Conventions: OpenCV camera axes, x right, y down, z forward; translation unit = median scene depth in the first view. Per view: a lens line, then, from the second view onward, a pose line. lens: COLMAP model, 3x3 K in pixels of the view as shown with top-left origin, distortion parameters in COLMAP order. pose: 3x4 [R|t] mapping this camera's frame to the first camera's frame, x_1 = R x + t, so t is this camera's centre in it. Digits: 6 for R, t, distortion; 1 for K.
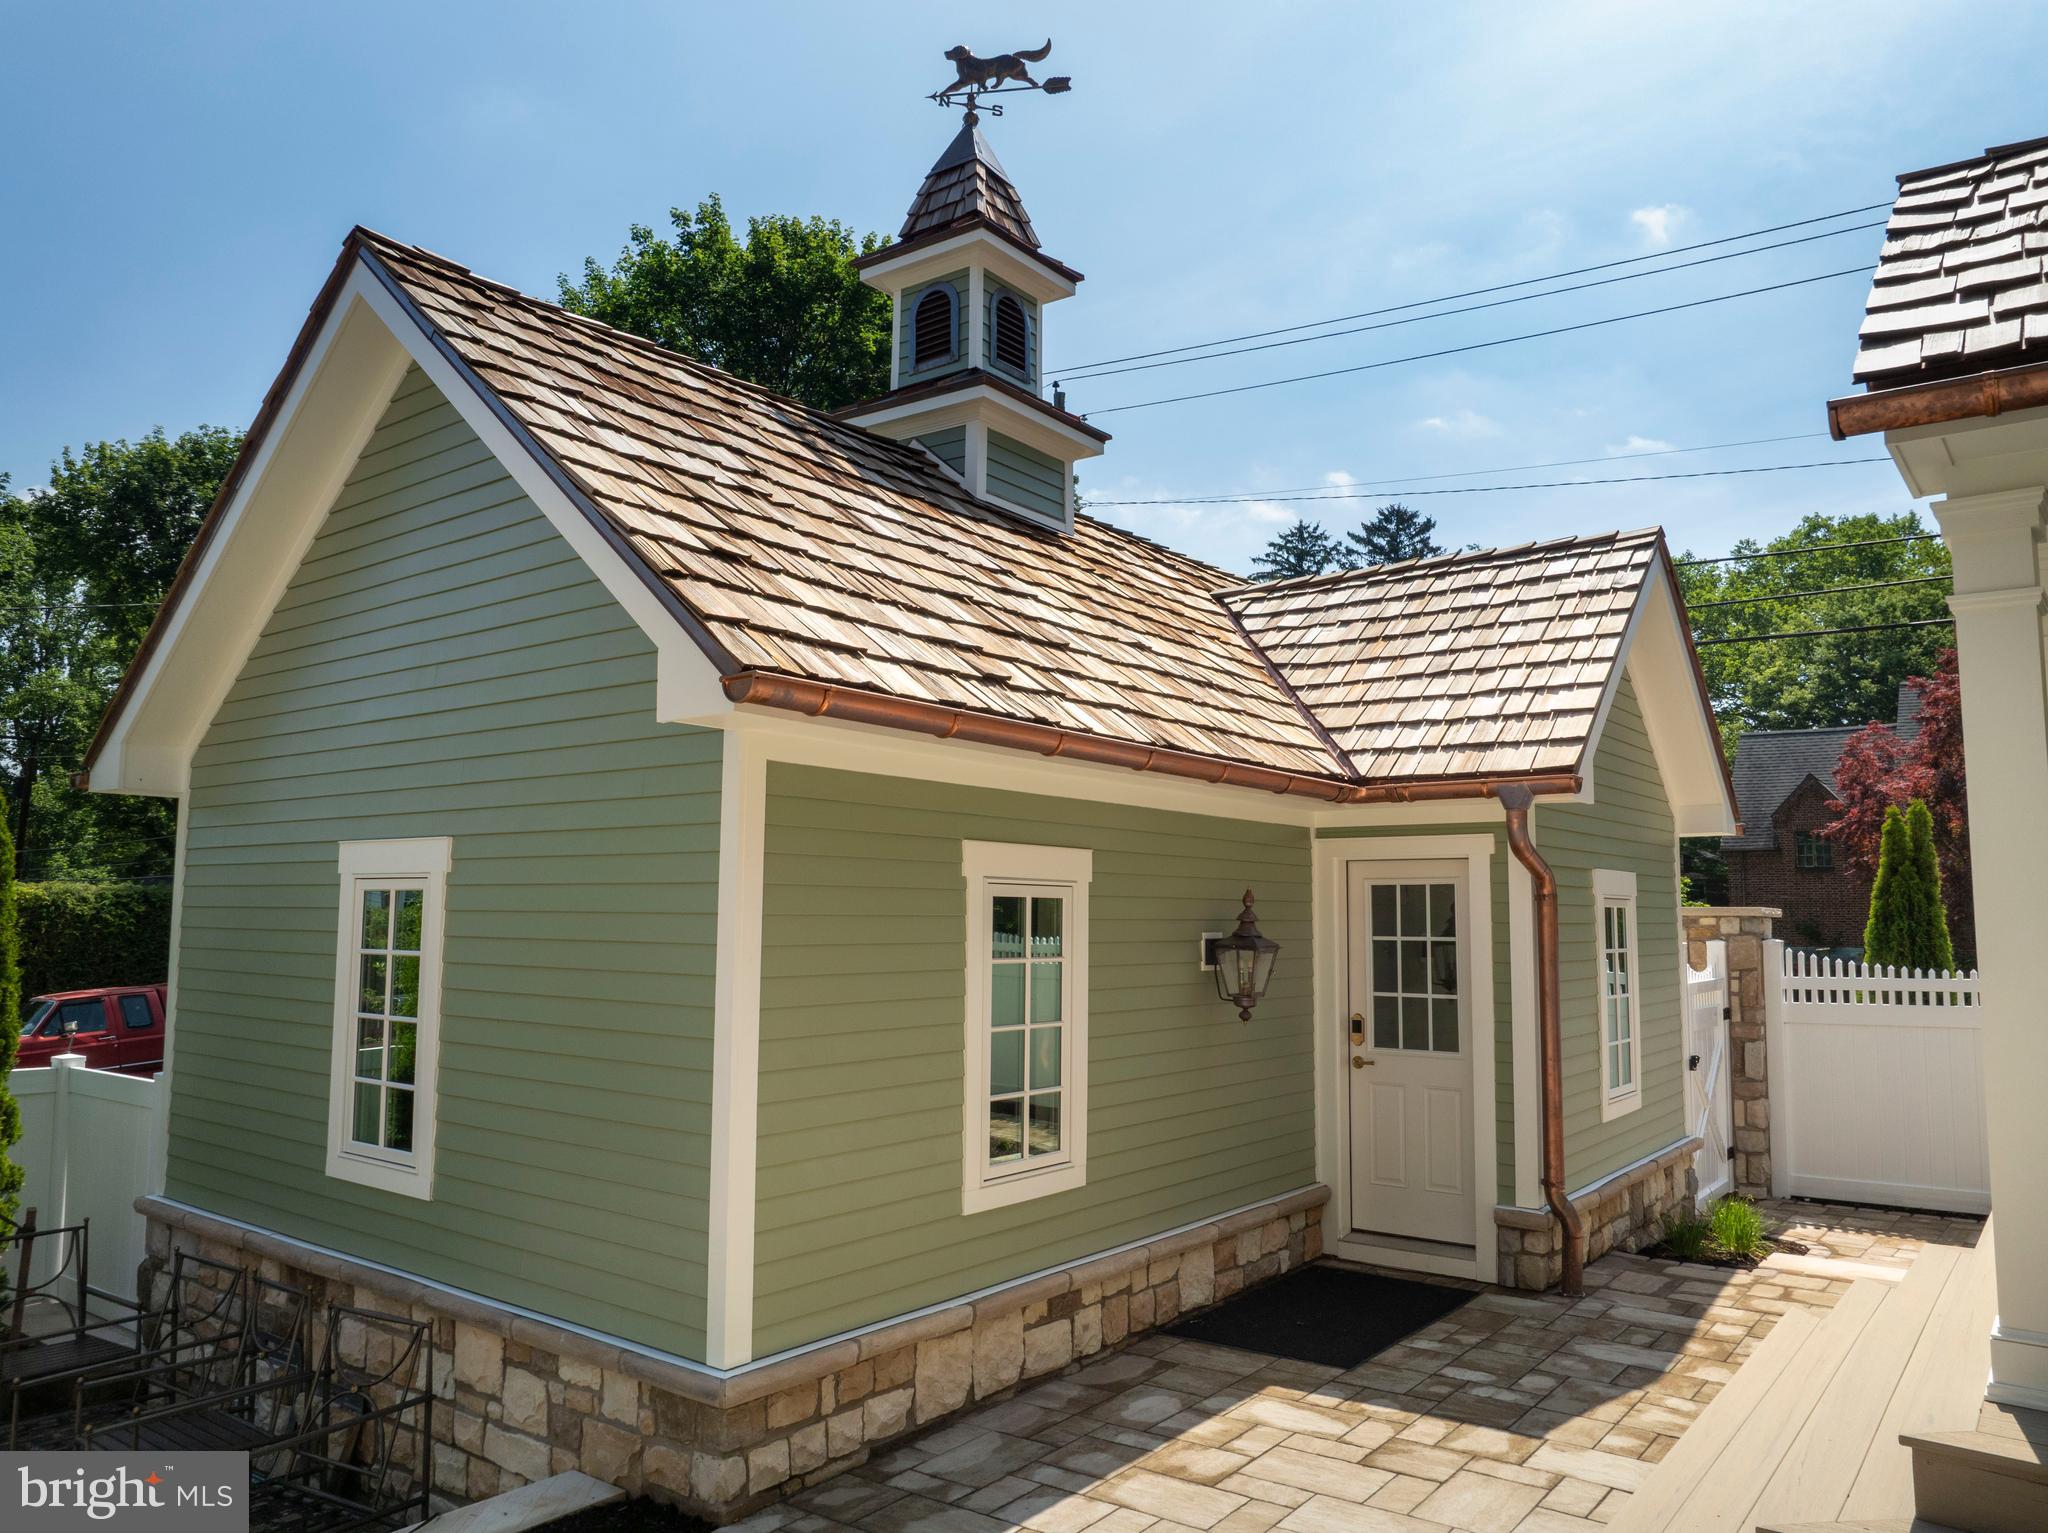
lens RADIAL K [[1437.9, 0, 1021.7], [0, 1437.9, 760.6], [0, 0, 1]] dist [-0.035049, -0.001441]
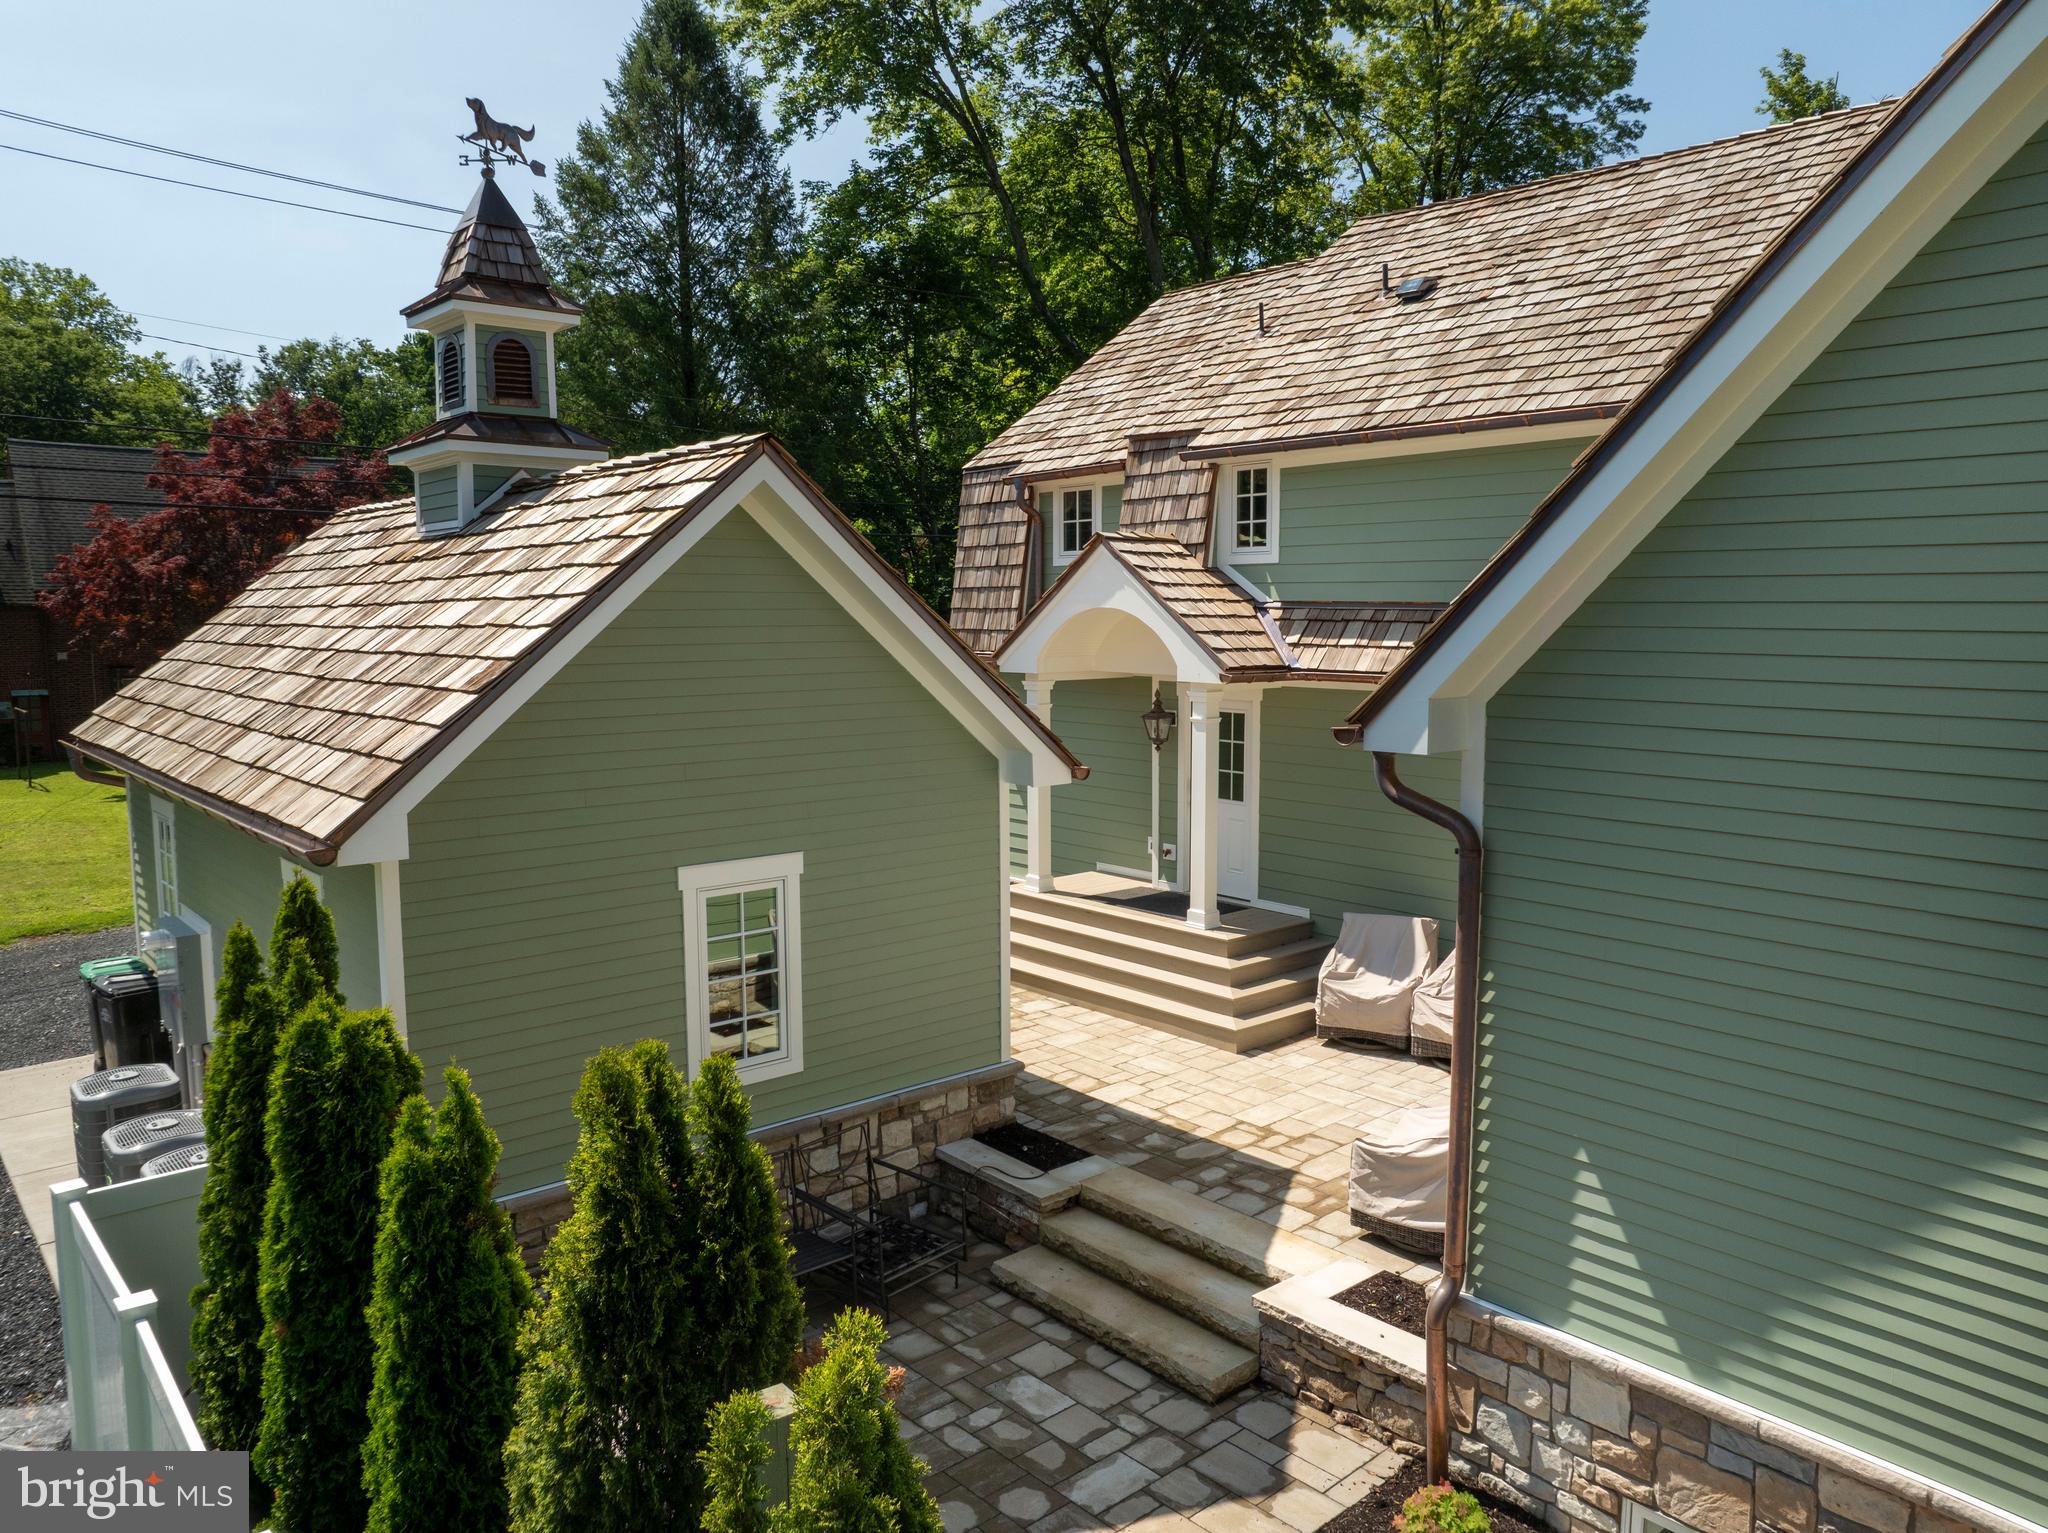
lens RADIAL K [[1437.9, 0, 1034.6], [0, 1437.9, 751.2], [0, 0, 1]] dist [-0.035049, -0.001441]
pose [[0.193220, -0.105084, 0.975512, -1.168087], [-0.102715, 0.986618, 0.126626, -0.175759], [-0.975764, -0.124667, 0.179841, 0.293292]]
